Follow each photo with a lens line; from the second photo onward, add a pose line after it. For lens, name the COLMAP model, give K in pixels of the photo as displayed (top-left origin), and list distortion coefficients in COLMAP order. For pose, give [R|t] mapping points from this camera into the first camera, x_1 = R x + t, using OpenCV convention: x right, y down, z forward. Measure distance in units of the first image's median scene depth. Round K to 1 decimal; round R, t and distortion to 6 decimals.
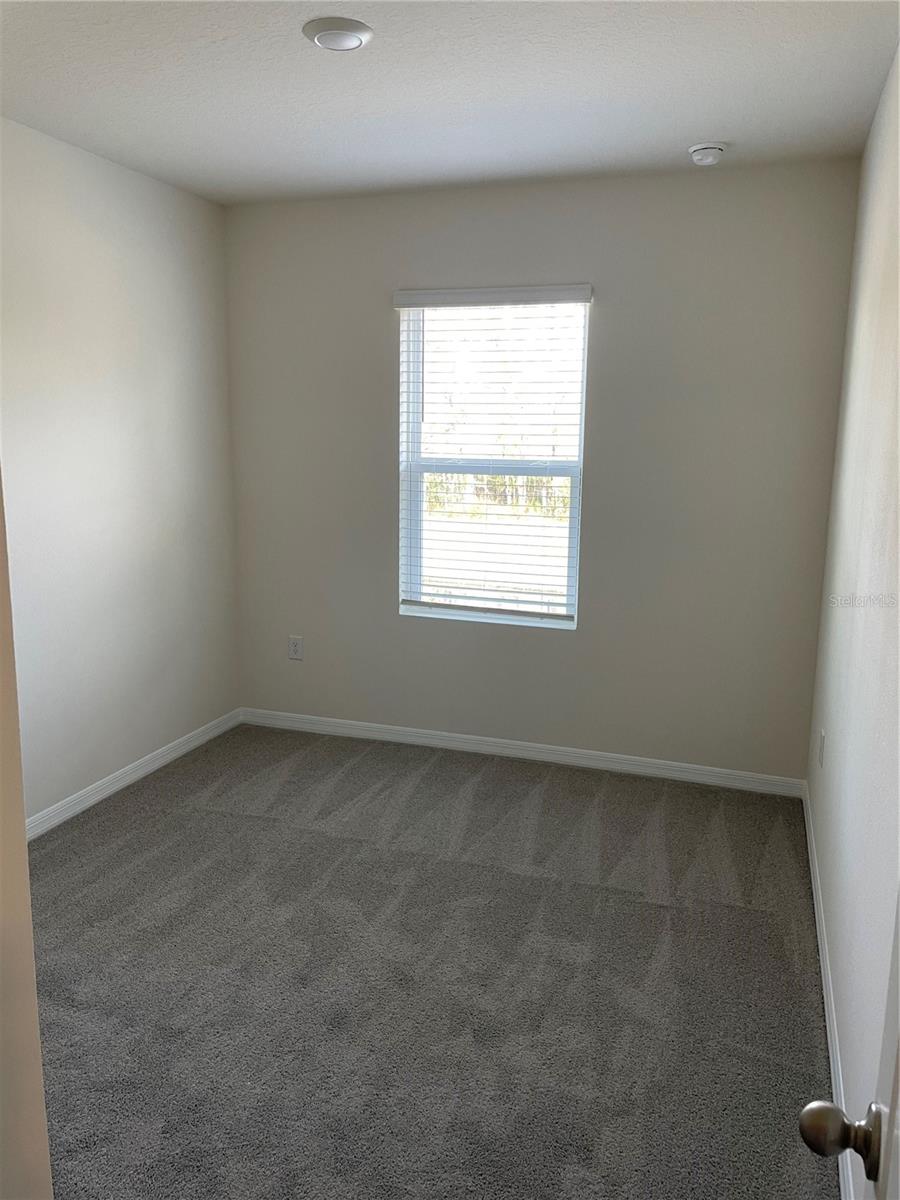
lens RADIAL K [[904.5, 0, 453.3], [0, 904.5, 604.8], [0, 0, 1]] dist [0.083952, -0.102081]
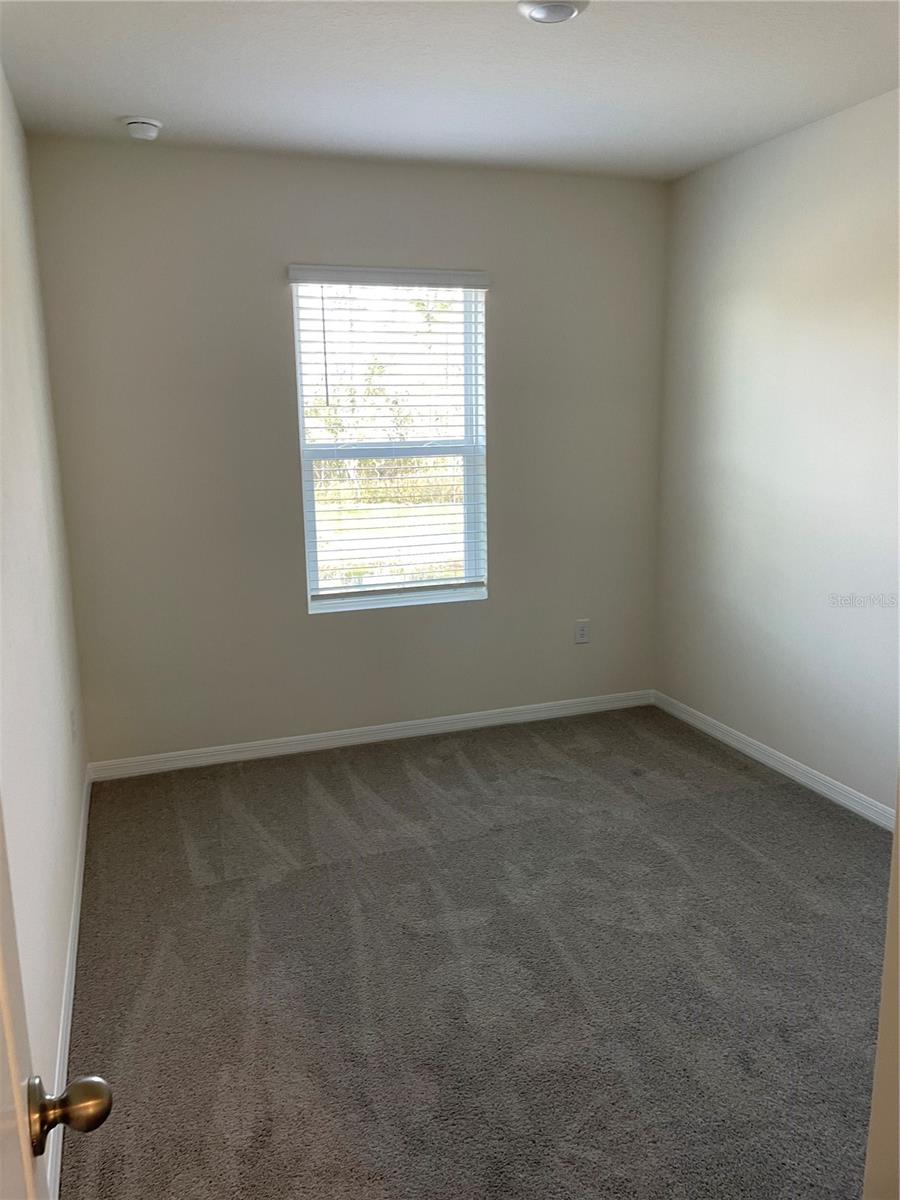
lens RADIAL K [[904.5, 0, 451.1], [0, 904.5, 596.2], [0, 0, 1]] dist [0.083952, -0.102081]
pose [[0.785748, -0.145981, 0.601074, -0.517197], [0.140743, 0.988457, 0.056079, -0.039497], [-0.602322, 0.040533, 0.797224, 0.173617]]
